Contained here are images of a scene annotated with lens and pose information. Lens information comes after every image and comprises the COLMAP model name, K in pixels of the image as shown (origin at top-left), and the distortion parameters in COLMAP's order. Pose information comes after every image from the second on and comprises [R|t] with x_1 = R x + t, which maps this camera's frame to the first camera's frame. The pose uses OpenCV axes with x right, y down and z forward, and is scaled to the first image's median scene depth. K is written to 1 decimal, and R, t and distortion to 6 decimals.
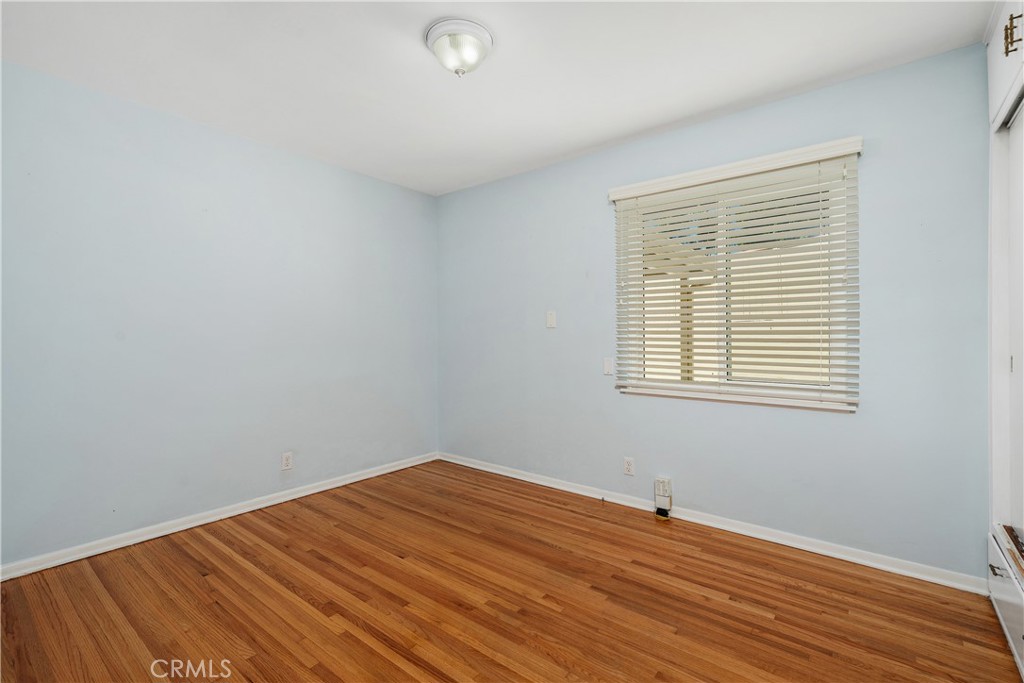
lens RADIAL K [[464.1, 0, 512.4], [0, 464.1, 338.5], [0, 0, 1]] dist [-0.009015, 0.000109]
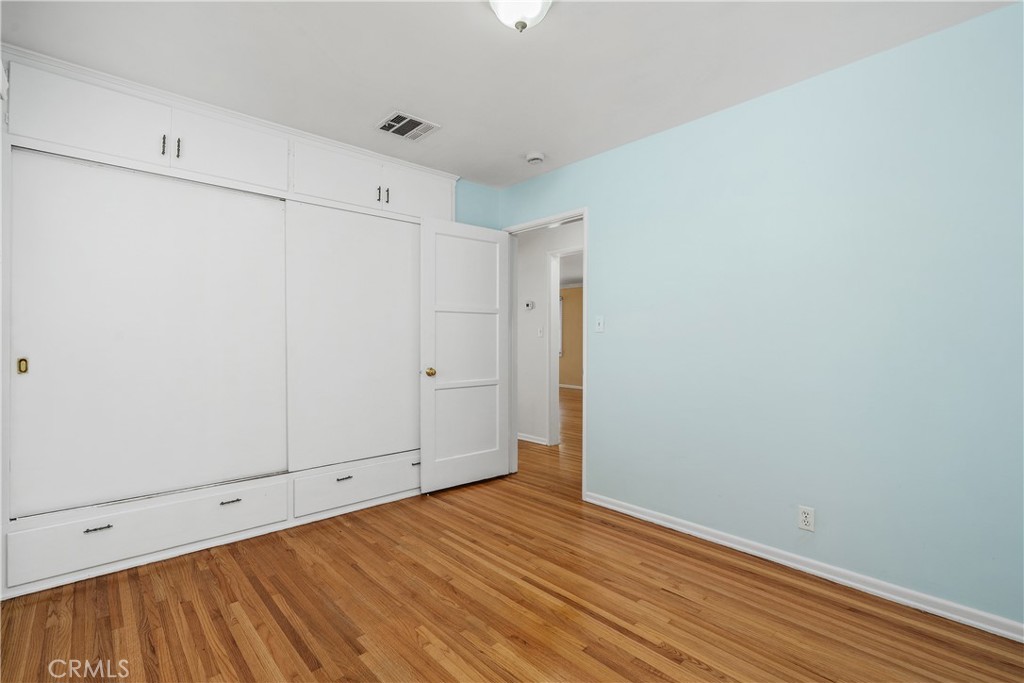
lens RADIAL K [[464.1, 0, 512.1], [0, 464.1, 340.0], [0, 0, 1]] dist [-0.009015, 0.000109]
pose [[-0.988373, -0.001370, 0.152045, -0.228785], [0.000053, 0.999956, 0.009353, -0.016853], [-0.152051, 0.009252, -0.988329, 1.914443]]
